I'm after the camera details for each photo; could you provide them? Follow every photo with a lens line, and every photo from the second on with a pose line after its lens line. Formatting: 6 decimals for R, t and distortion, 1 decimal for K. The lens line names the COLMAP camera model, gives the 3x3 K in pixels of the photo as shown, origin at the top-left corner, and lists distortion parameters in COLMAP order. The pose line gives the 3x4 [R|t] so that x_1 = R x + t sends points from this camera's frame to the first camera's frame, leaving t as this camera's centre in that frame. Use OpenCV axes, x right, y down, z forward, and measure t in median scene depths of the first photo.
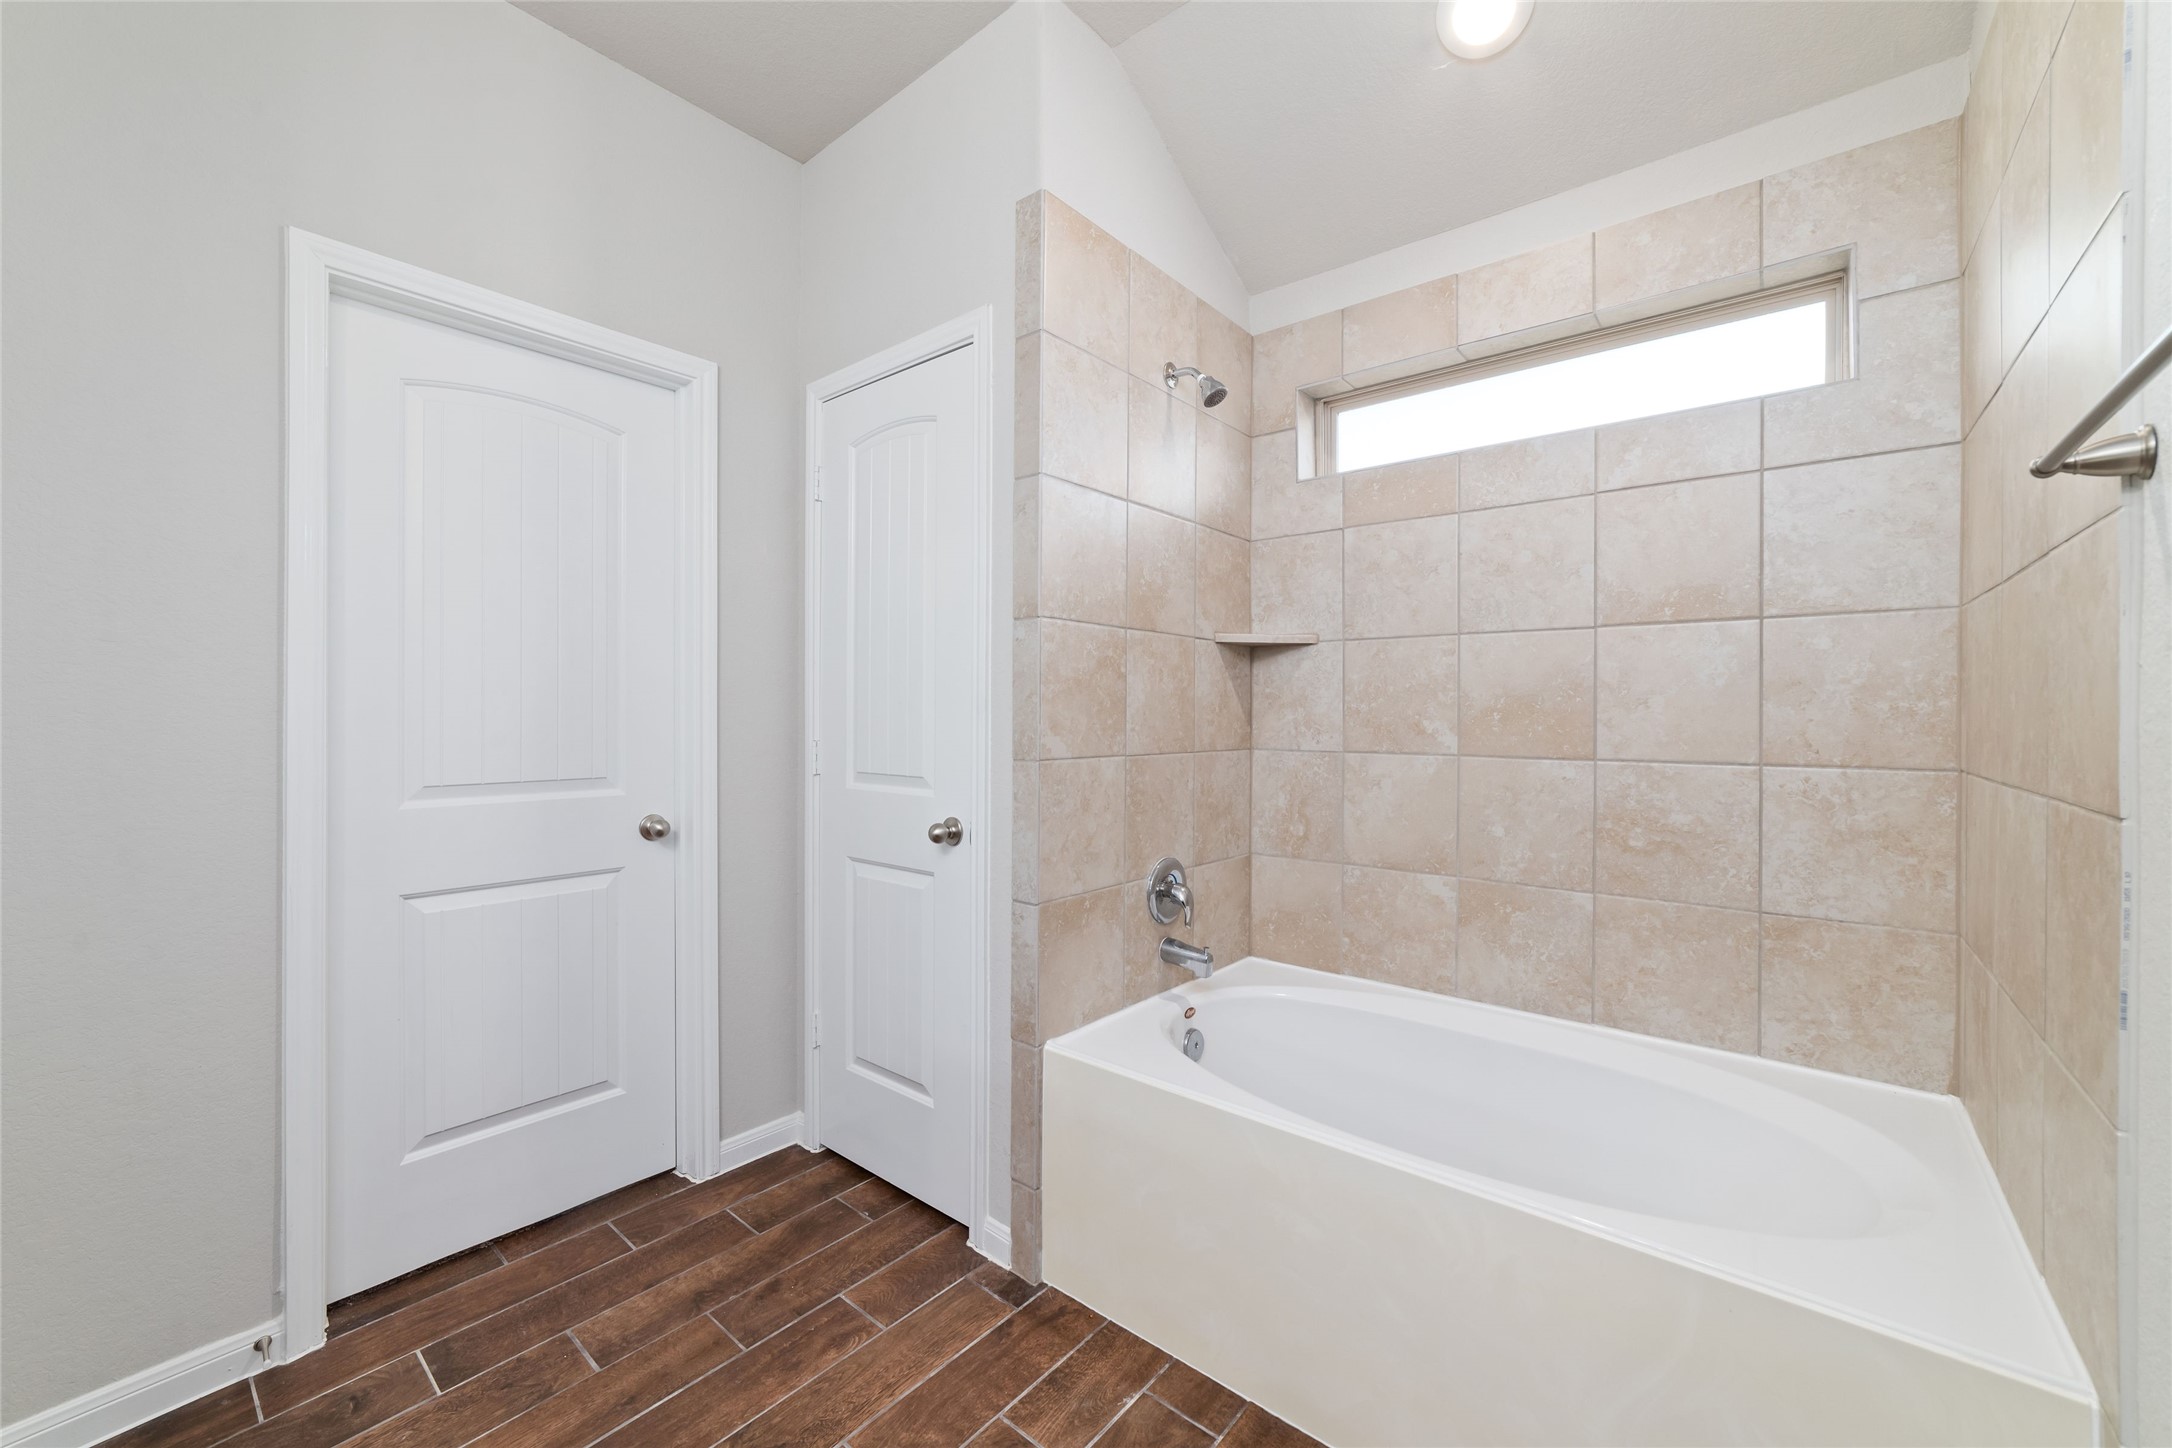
lens RADIAL K [[845.7, 0, 1096.1], [0, 845.7, 716.9], [0, 0, 1]] dist [-0.014657, 0.004066]
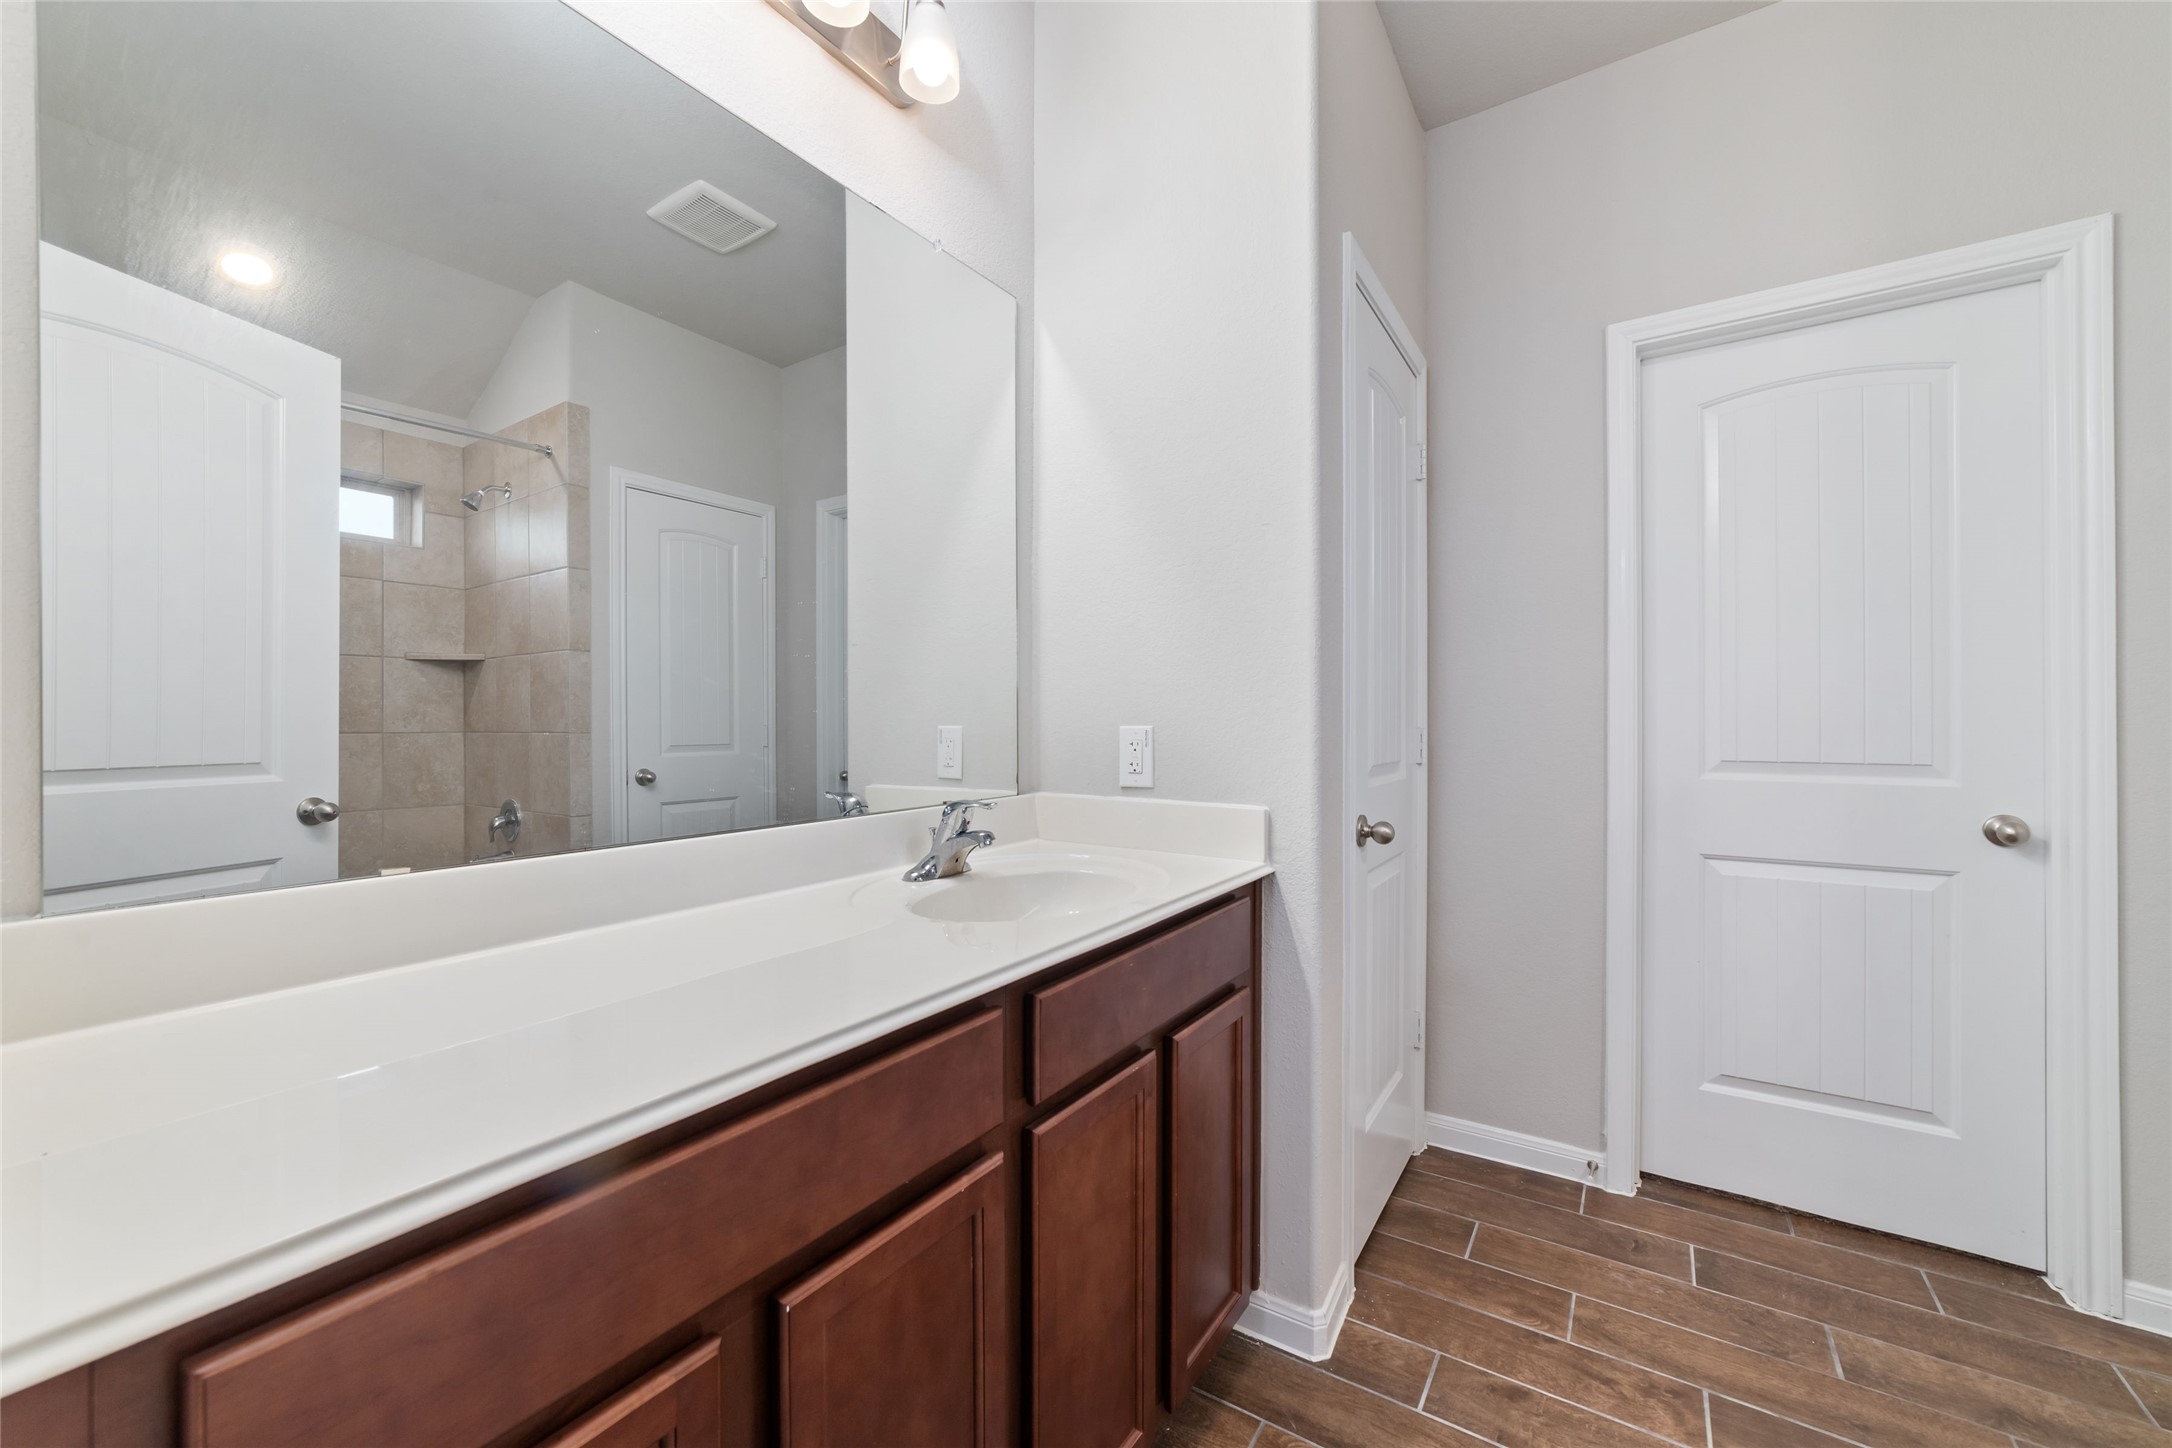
lens RADIAL K [[845.7, 0, 1084.9], [0, 845.7, 720.9], [0, 0, 1]] dist [-0.014657, 0.004066]
pose [[0.094823, -0.005262, -0.995480, 0.242388], [-0.001915, 0.999983, -0.005468, 0.039298], [0.995492, 0.002425, 0.094811, 0.050410]]
